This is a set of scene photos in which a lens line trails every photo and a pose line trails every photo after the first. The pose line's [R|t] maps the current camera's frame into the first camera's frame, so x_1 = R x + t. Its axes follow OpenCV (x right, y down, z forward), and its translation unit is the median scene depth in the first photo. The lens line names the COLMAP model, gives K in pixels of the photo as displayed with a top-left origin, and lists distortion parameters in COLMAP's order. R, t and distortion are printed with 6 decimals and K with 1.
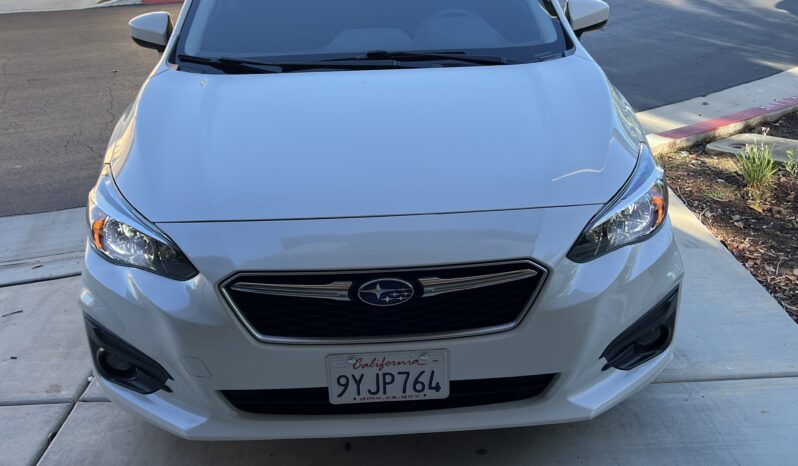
lens RADIAL K [[789.1, 0, 396.3], [0, 789.1, 229.2], [0, 0, 1]] dist [0.019635, 0.000000]
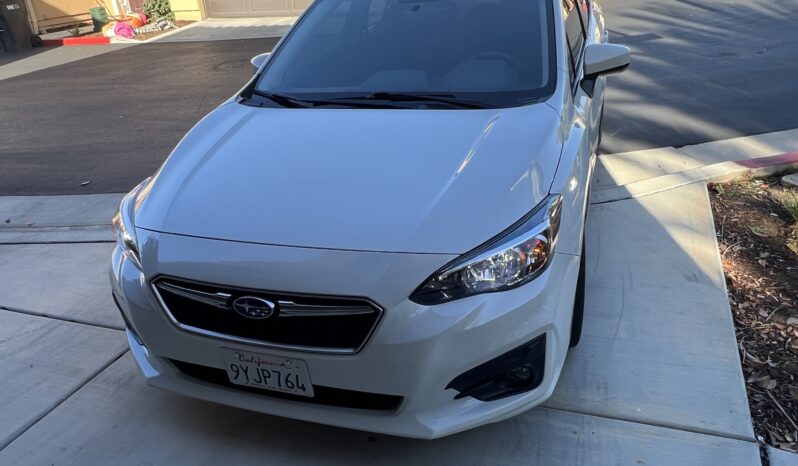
lens RADIAL K [[589.6, 0, 400.3], [0, 589.6, 239.1], [0, 0, 1]] dist [0.003856, -0.001669]
pose [[0.933384, 0.117116, -0.339231, 0.367642], [-0.090351, 0.991492, 0.093703, -0.097964], [0.347319, -0.056811, 0.936025, 0.163861]]
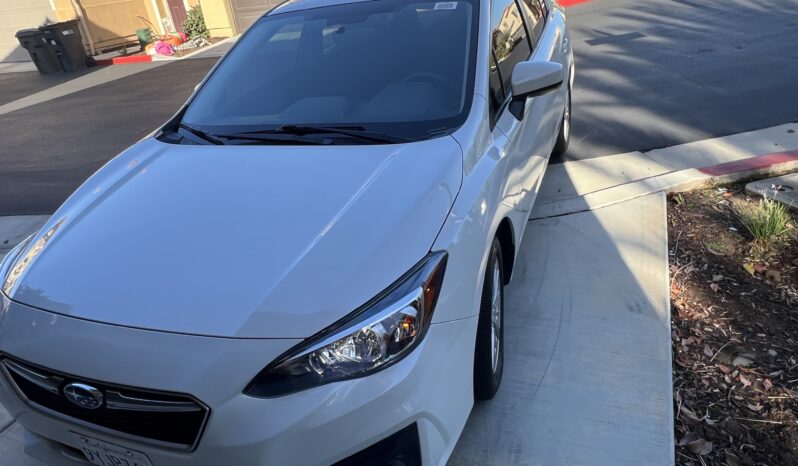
lens RADIAL K [[513.2, 0, 399.9], [0, 513.2, 235.8], [0, 0, 1]] dist [0.002541, 0.001404]
pose [[0.914846, 0.107361, -0.389269, 0.470219], [-0.060418, 0.989549, 0.130926, -0.190330], [0.399258, -0.096258, 0.911772, 0.401945]]
